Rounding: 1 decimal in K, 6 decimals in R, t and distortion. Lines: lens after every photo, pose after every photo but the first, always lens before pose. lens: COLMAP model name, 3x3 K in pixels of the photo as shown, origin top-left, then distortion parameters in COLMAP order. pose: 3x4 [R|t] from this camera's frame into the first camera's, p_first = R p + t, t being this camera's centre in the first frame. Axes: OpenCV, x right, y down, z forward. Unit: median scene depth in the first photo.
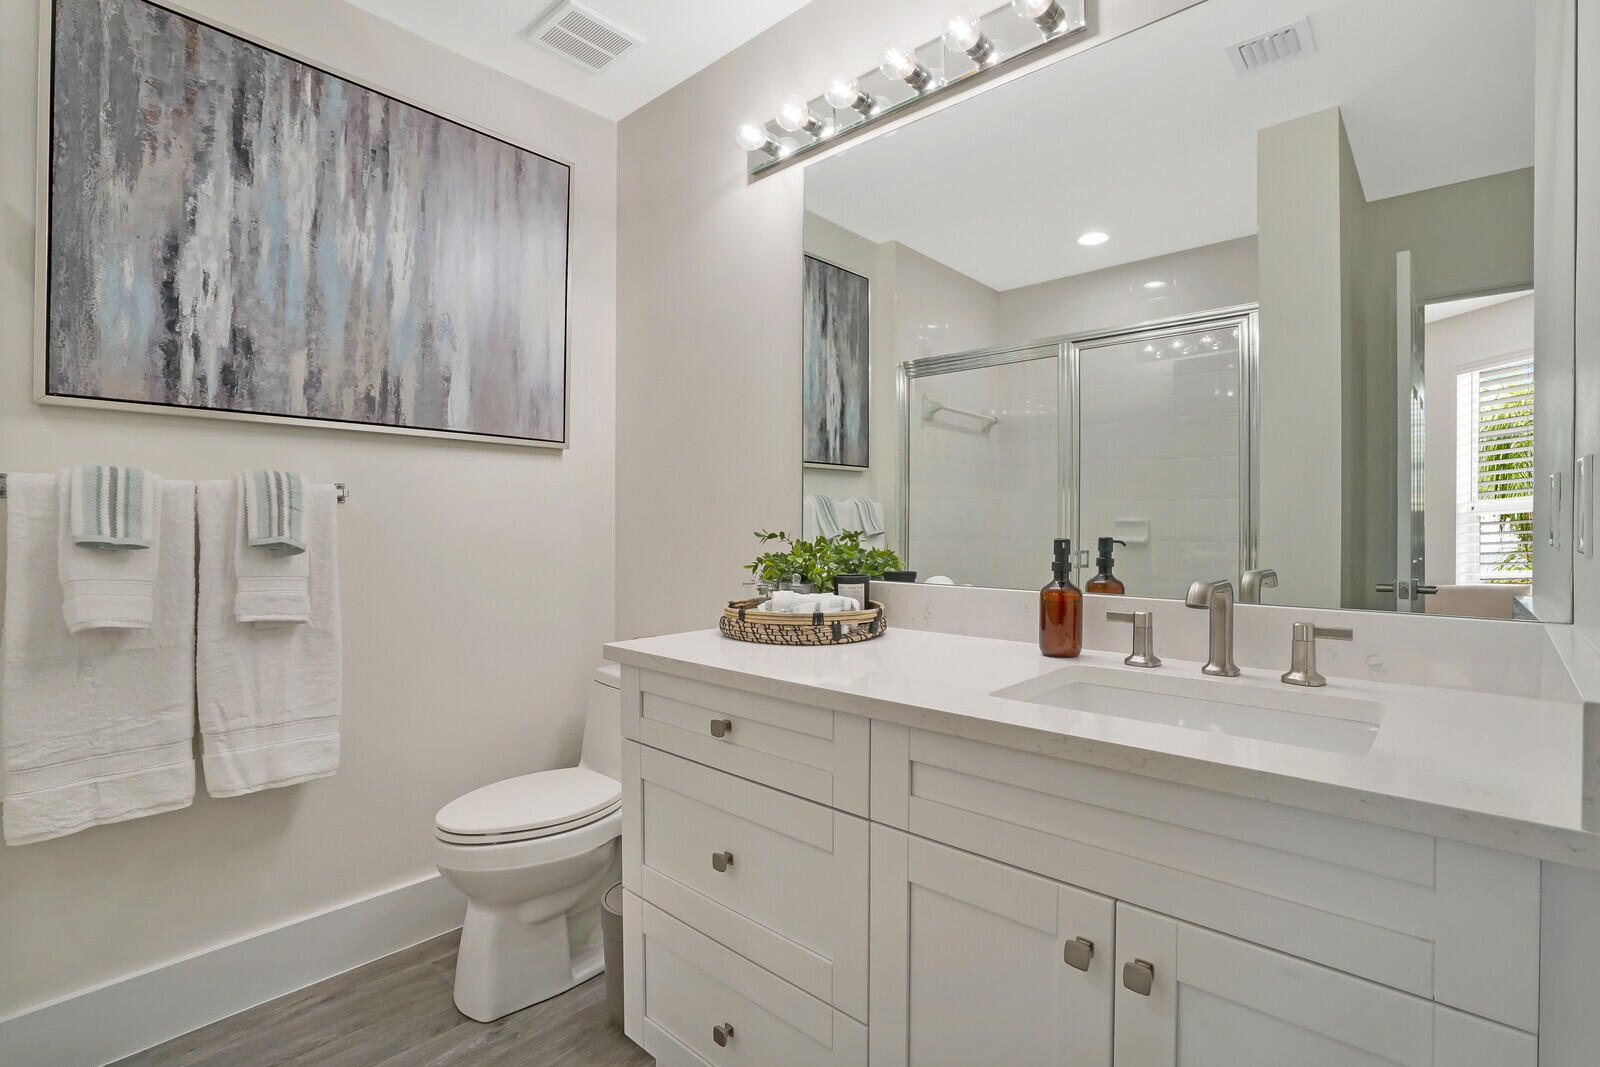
lens RADIAL K [[752.5, 0, 800.0], [0, 752.5, 533.5], [0, 0, 1]] dist [-0.043214, 0.022117]
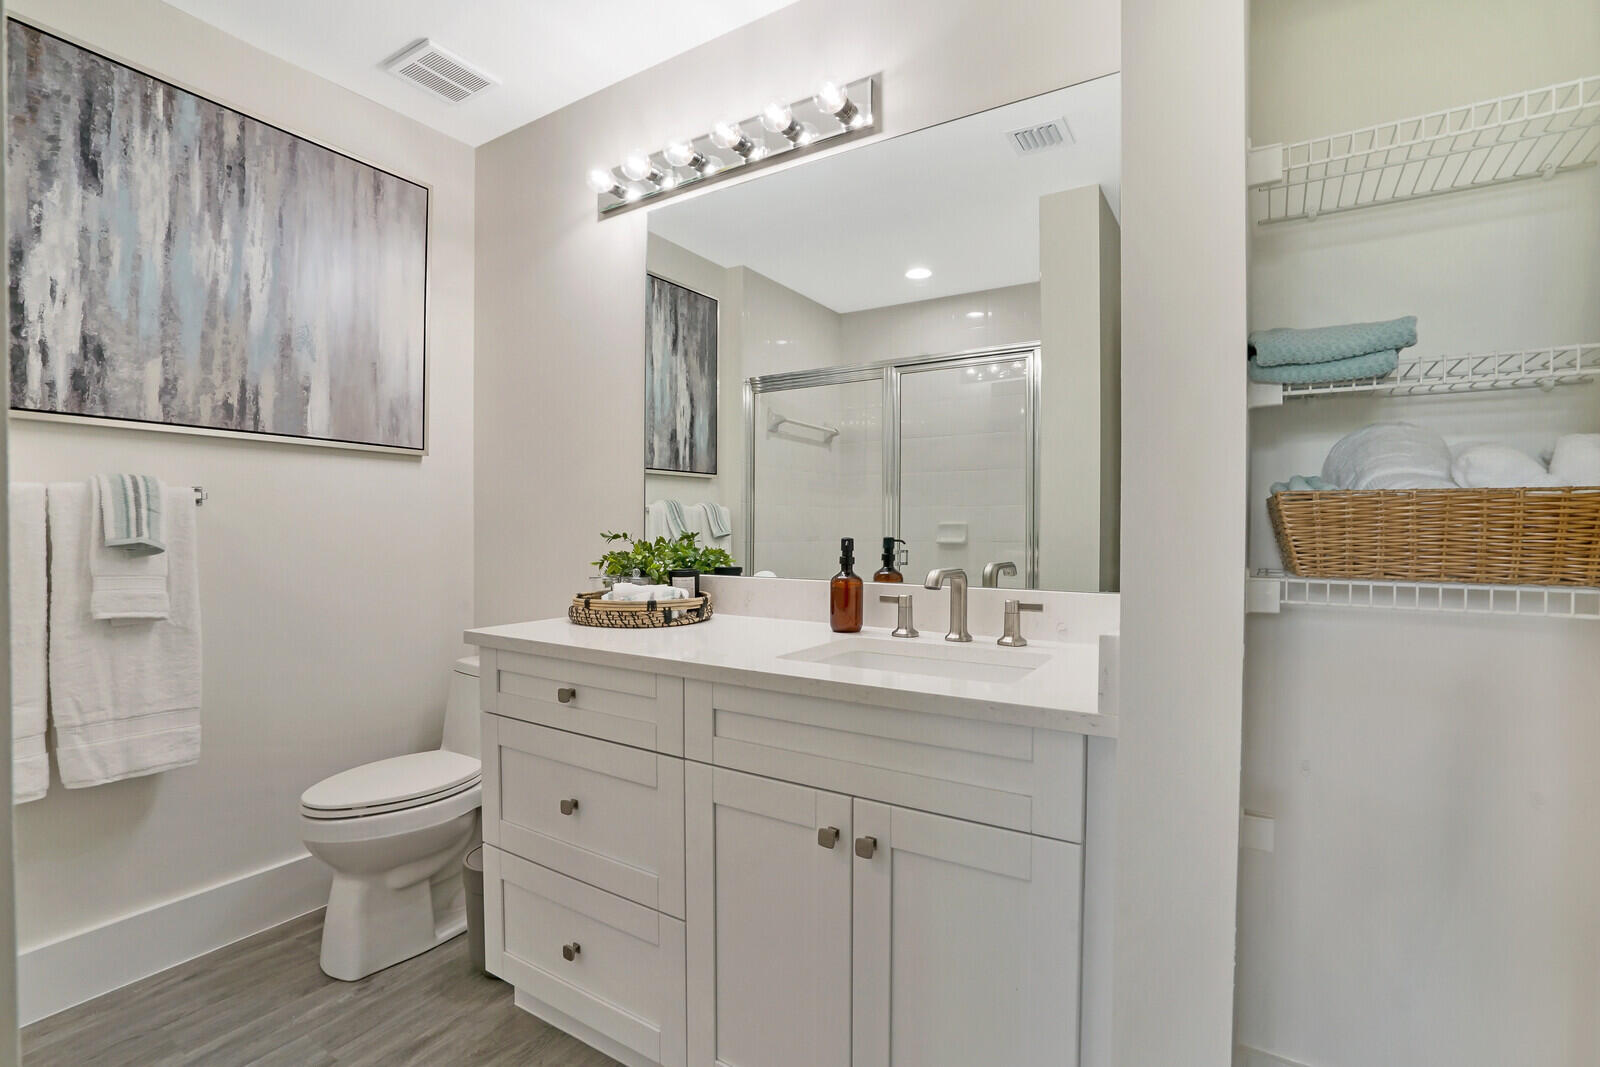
lens RADIAL K [[744.4, 0, 792.5], [0, 744.4, 544.3], [0, 0, 1]] dist [-0.048754, 0.019435]
pose [[0.986053, -0.001965, 0.166420, 0.037008], [0.000087, 0.999936, 0.011289, 0.002337], [-0.166432, -0.011117, 0.985990, -0.153561]]
